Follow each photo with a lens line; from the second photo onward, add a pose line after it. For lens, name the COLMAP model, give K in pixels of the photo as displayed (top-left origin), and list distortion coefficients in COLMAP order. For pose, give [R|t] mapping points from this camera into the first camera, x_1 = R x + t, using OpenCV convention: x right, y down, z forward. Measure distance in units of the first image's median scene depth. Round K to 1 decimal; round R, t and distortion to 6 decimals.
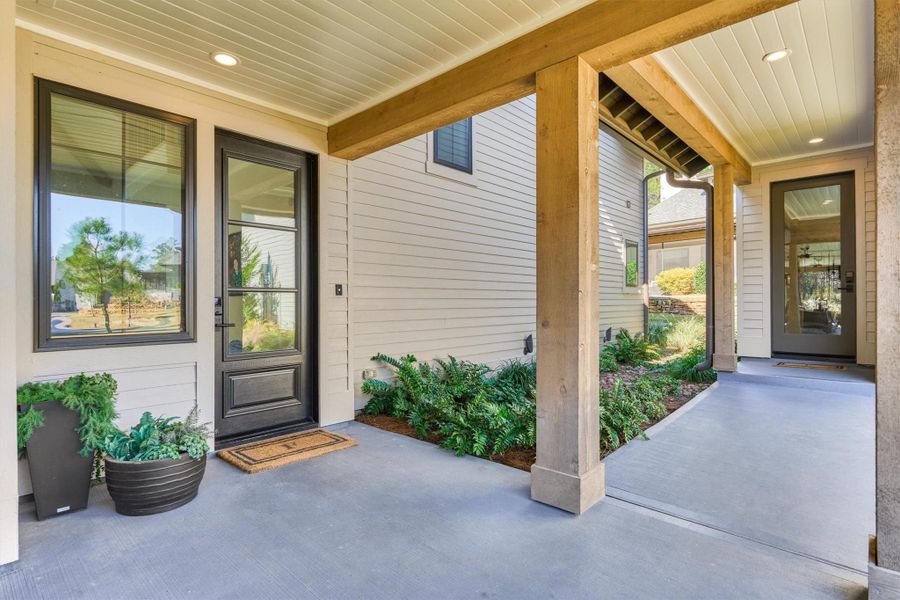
lens RADIAL K [[456.5, 0, 450.0], [0, 456.5, 300.0], [0, 0, 1]] dist [-0.000437, -0.000075]
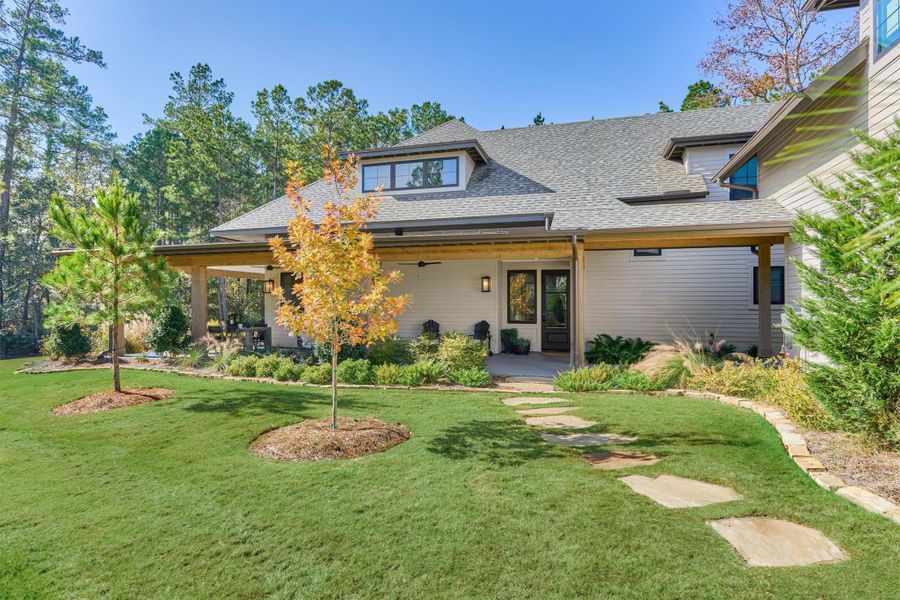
lens RADIAL K [[462.3, 0, 450.0], [0, 462.3, 300.0], [0, 0, 1]] dist [0.002426, 0.001129]
pose [[0.444977, -0.002711, -0.895538, 2.640540], [0.001690, 0.999996, -0.002187, -0.105552], [0.895540, -0.000541, 0.444980, -1.451270]]
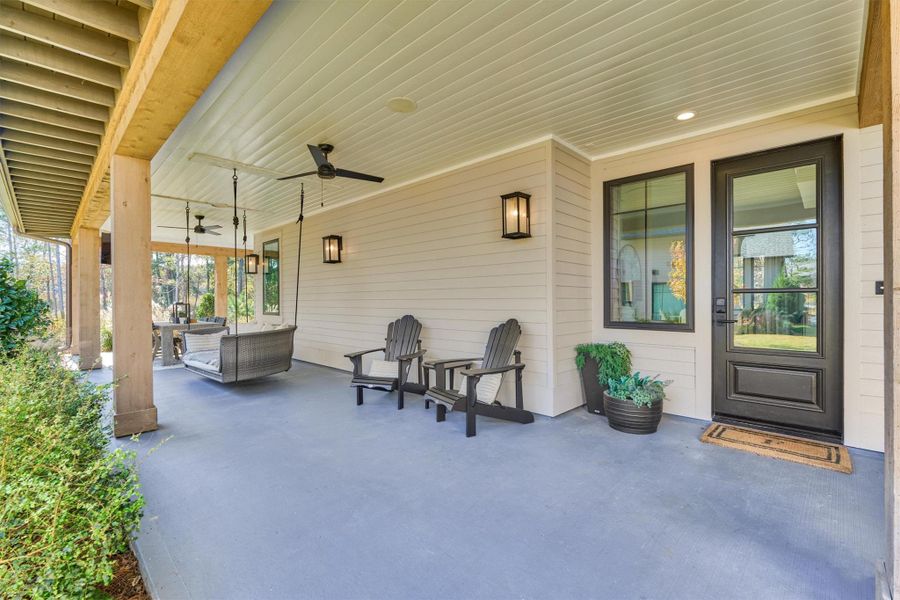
lens RADIAL K [[408.6, 0, 450.0], [0, 408.6, 300.0], [0, 0, 1]] dist [-0.000227, -0.000010]
pose [[-0.030889, 0.006807, -0.999500, 0.600633], [0.005860, 0.999961, 0.006629, -0.012047], [0.999506, -0.005652, -0.030928, 0.310195]]
